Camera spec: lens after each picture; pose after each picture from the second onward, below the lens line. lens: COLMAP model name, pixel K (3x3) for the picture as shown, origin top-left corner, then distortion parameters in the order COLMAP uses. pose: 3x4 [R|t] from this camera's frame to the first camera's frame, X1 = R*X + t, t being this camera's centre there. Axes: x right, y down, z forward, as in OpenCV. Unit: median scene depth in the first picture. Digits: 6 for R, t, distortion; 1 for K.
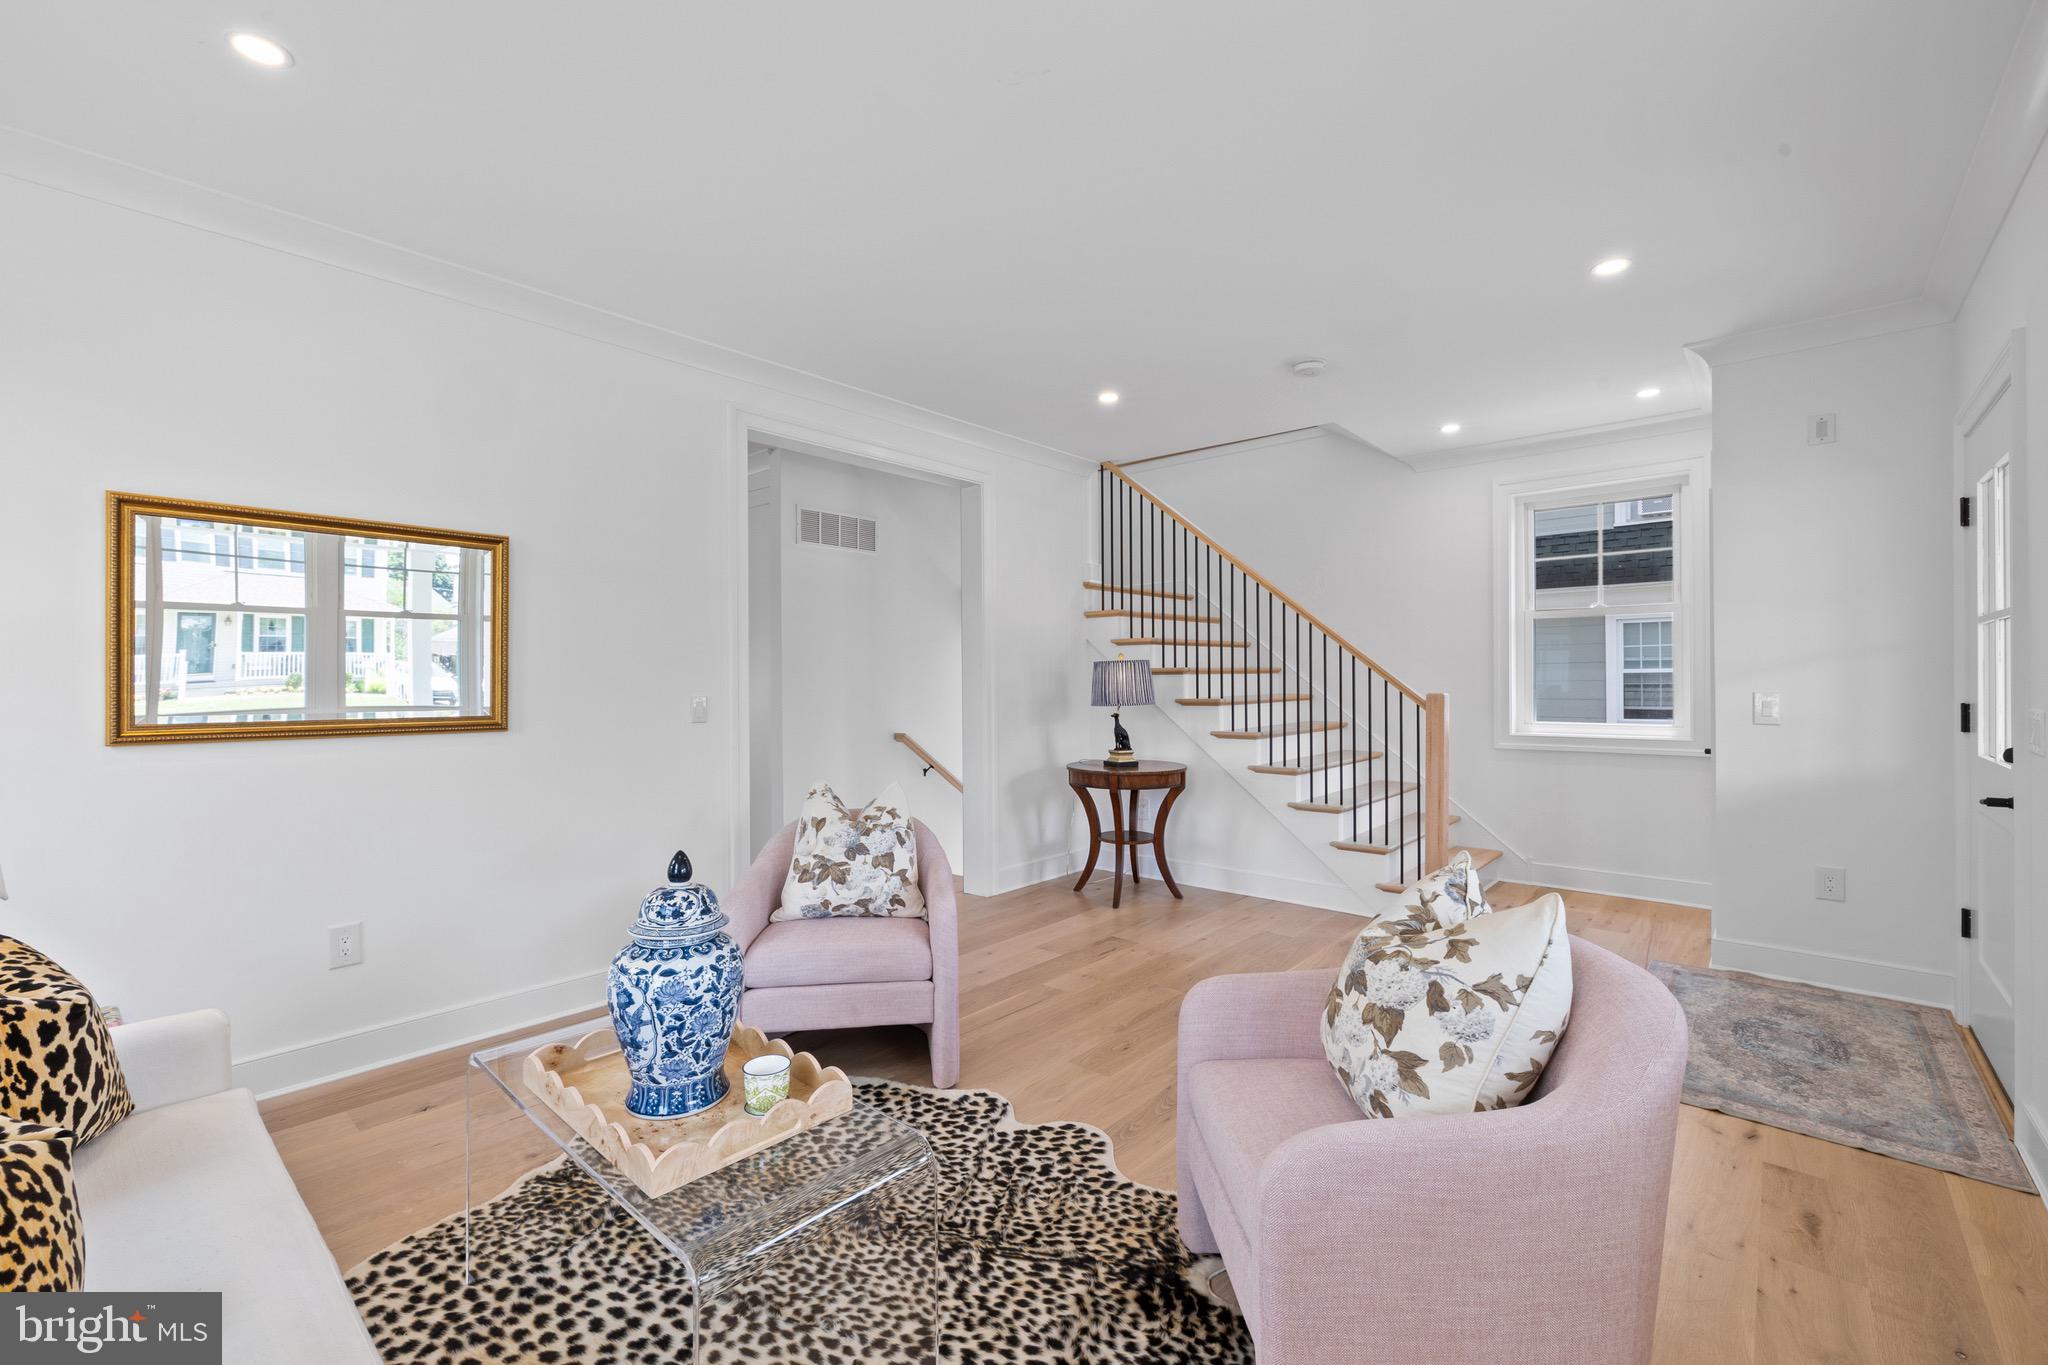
lens RADIAL K [[869.2, 0, 1024.8], [0, 869.2, 682.8], [0, 0, 1]] dist [-0.000257, 0.000109]
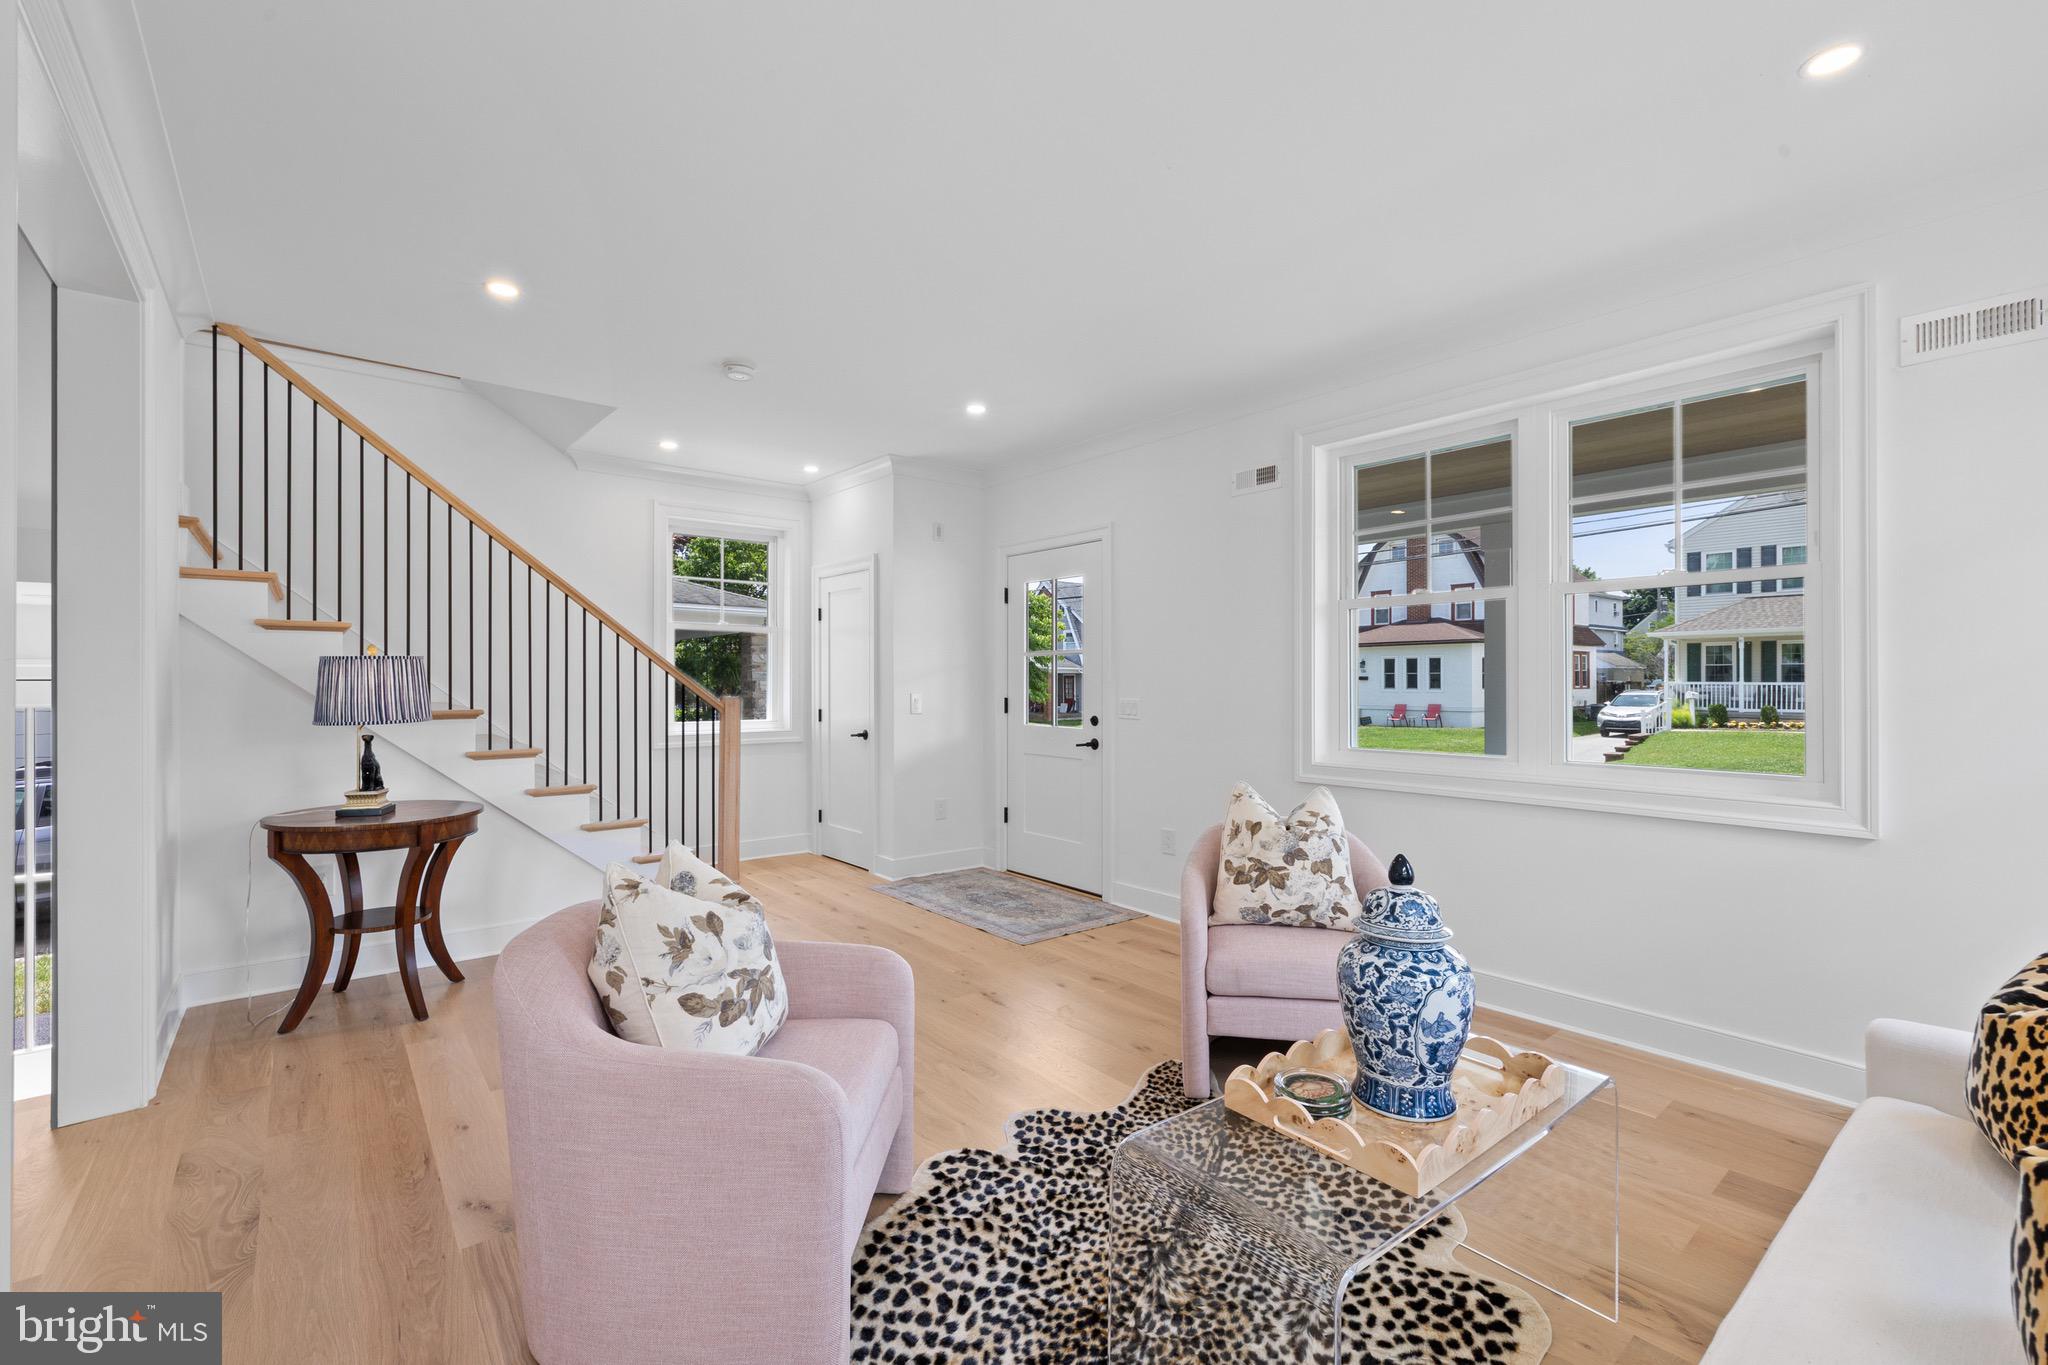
lens RADIAL K [[869.2, 0, 1019.7], [0, 869.2, 681.2], [0, 0, 1]] dist [-0.000257, 0.000109]
pose [[0.163182, 0.004757, 0.986585, -0.957057], [0.001421, 0.999986, -0.005057, -0.003959], [-0.986595, 0.002227, 0.163173, 0.829186]]
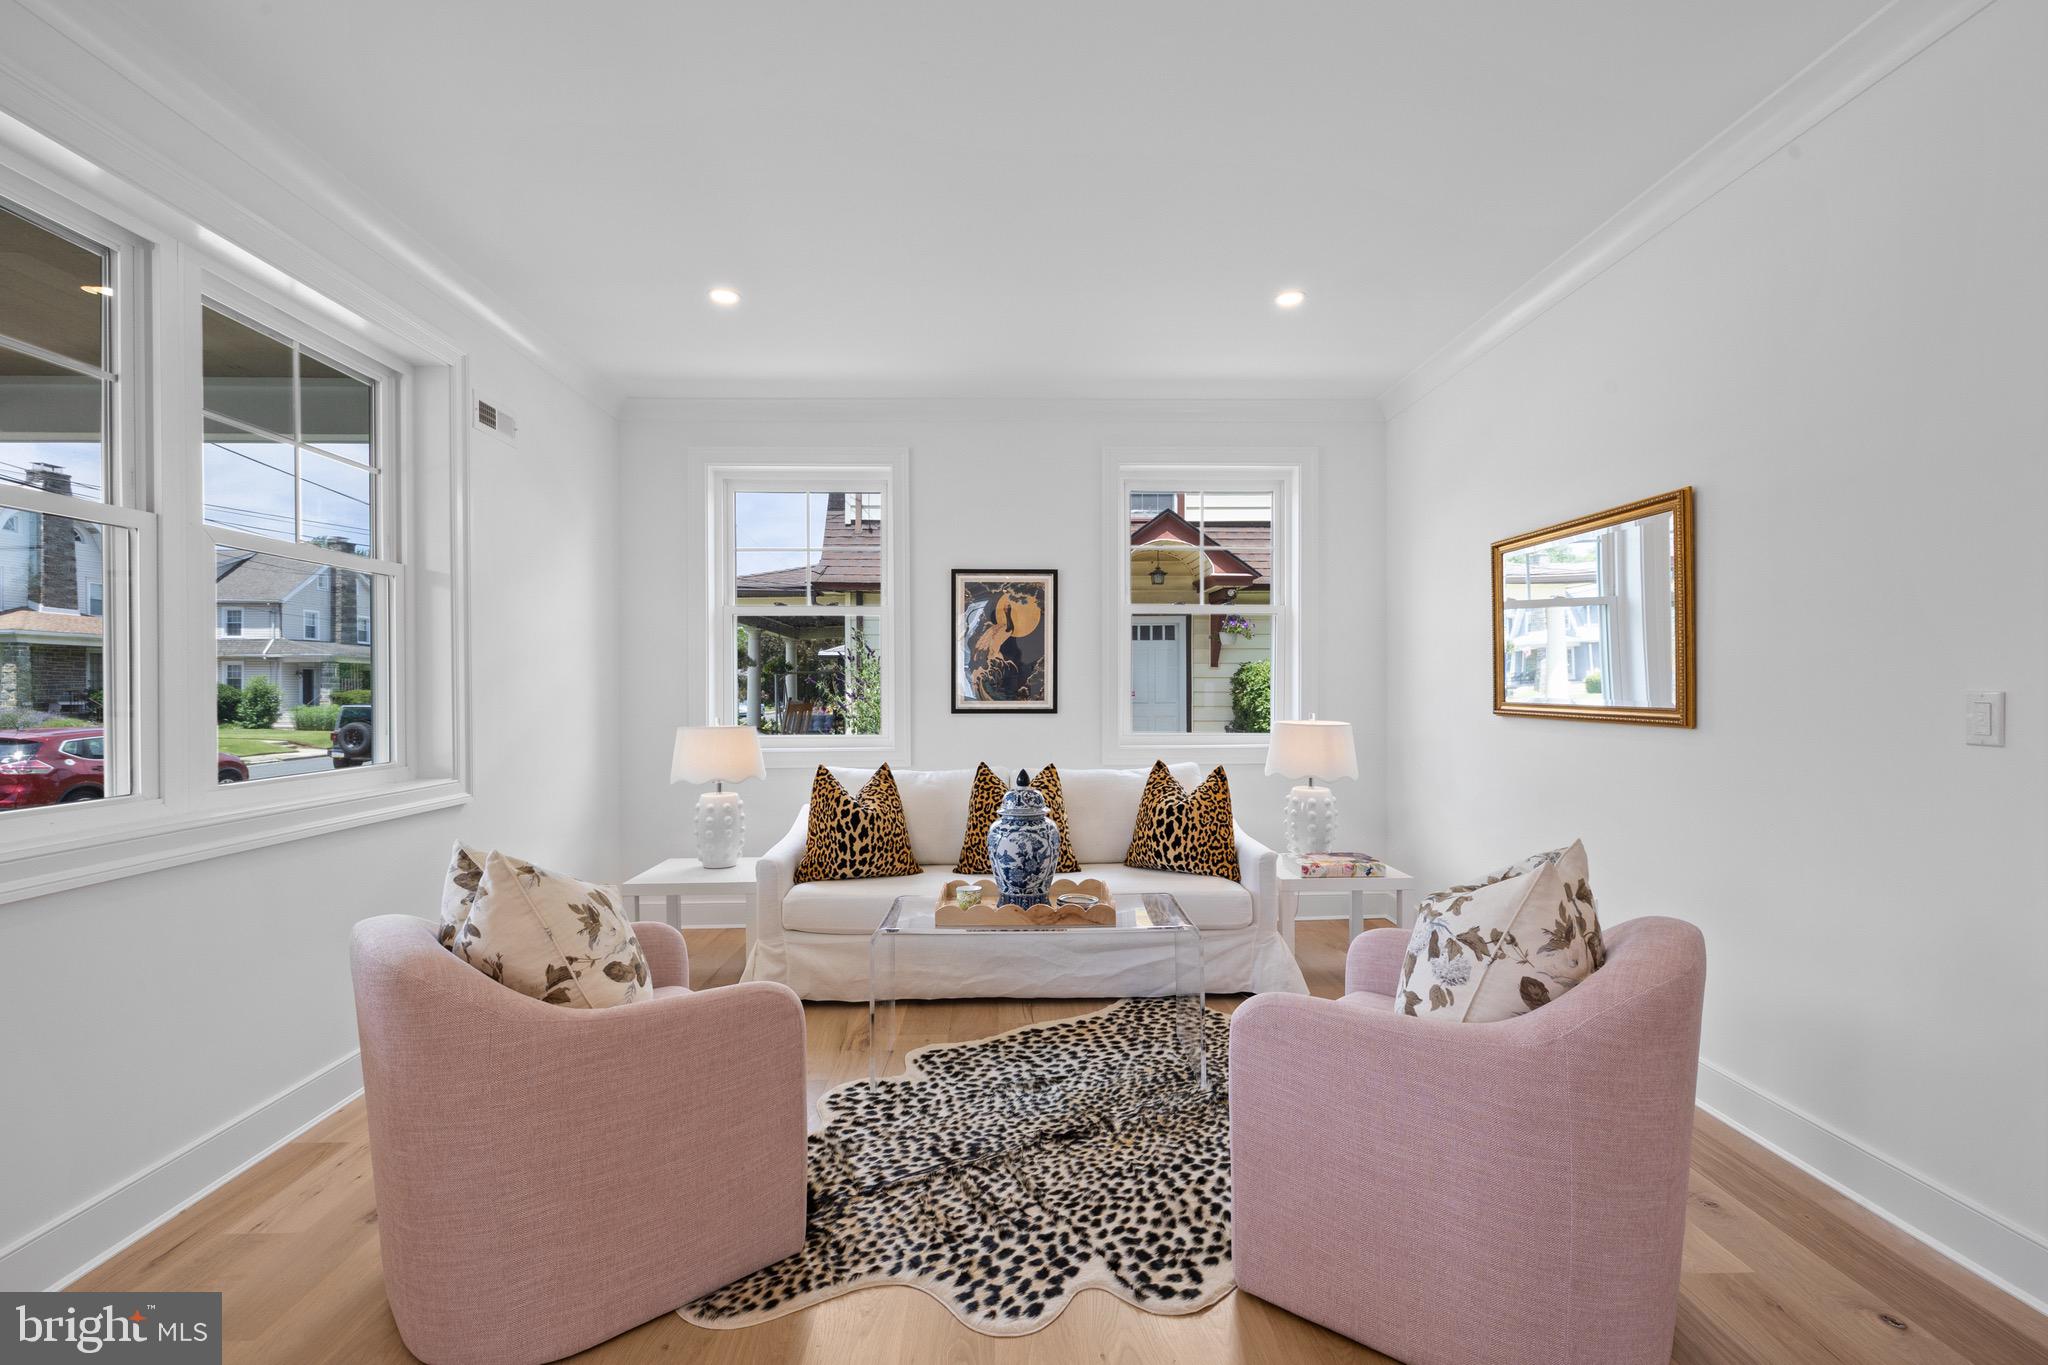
lens RADIAL K [[869.2, 0, 1023.8], [0, 869.2, 682.5], [0, 0, 1]] dist [-0.000257, 0.000109]
pose [[-0.734490, 0.006919, -0.678585, 0.521340], [0.008598, 0.999963, 0.000890, 0.009243], [0.678565, -0.005181, -0.734522, 1.500329]]
